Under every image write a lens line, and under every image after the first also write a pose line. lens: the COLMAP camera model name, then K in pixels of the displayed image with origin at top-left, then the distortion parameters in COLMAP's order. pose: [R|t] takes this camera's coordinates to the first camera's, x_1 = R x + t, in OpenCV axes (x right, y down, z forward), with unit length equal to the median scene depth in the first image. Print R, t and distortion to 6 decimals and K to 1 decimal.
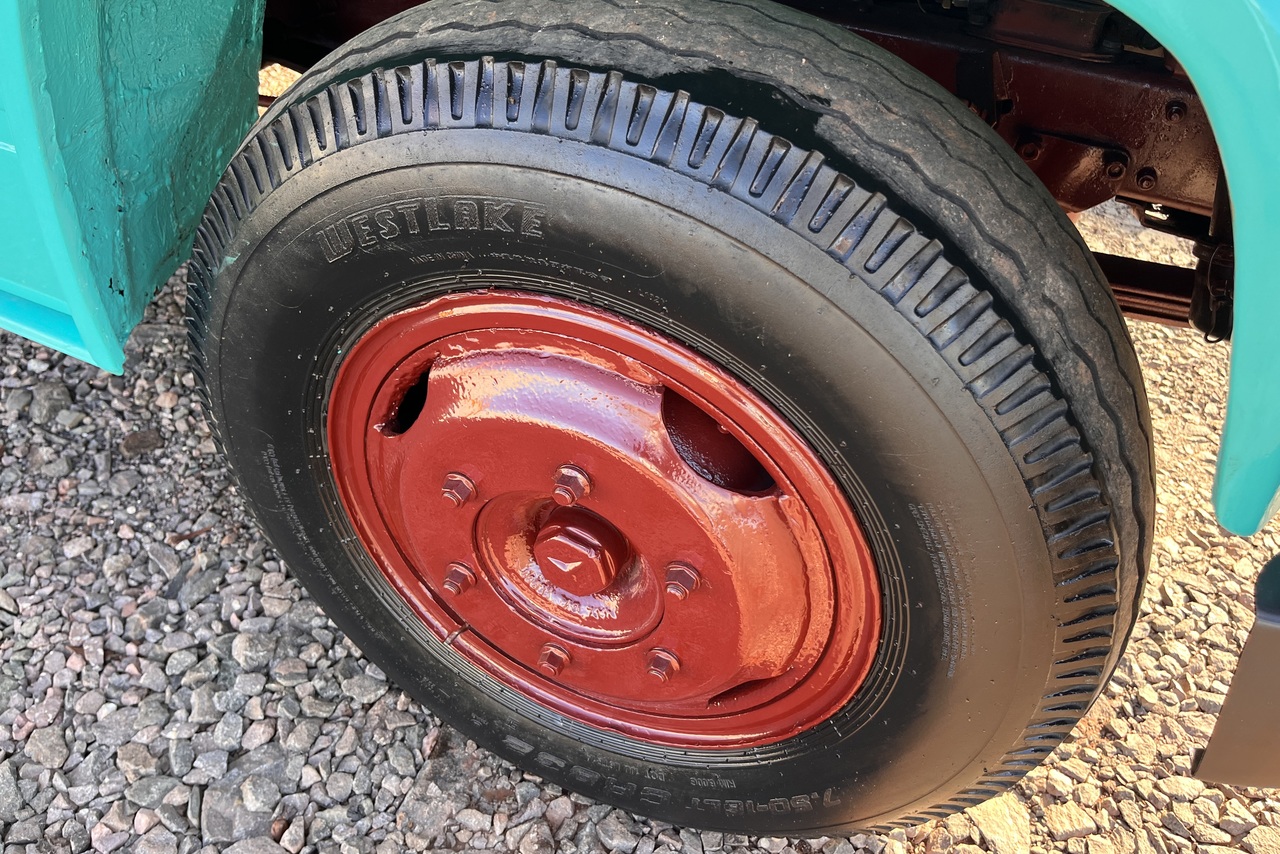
lens RADIAL K [[943.1, 0, 664.0], [0, 943.1, 430.3], [0, 0, 1]] dist [0.048346, -0.067436]
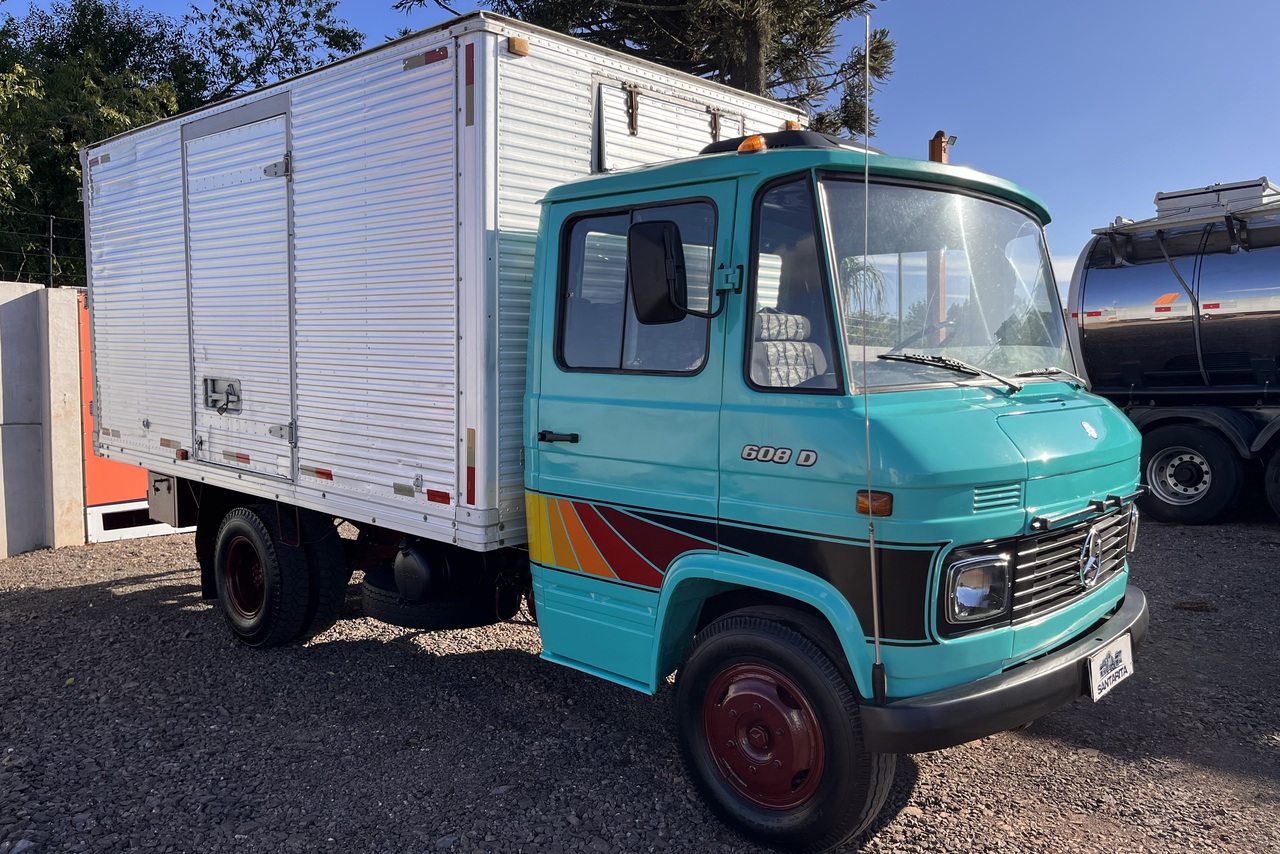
lens RADIAL K [[980.8, 0, 637.5], [0, 980.8, 413.6], [0, 0, 1]] dist [0.093851, -0.304511]
pose [[0.934747, -0.037588, -0.353320, 1.134402], [-0.186109, 0.795273, -0.576978, 1.844313], [0.302673, 0.605085, 0.736384, -3.645174]]
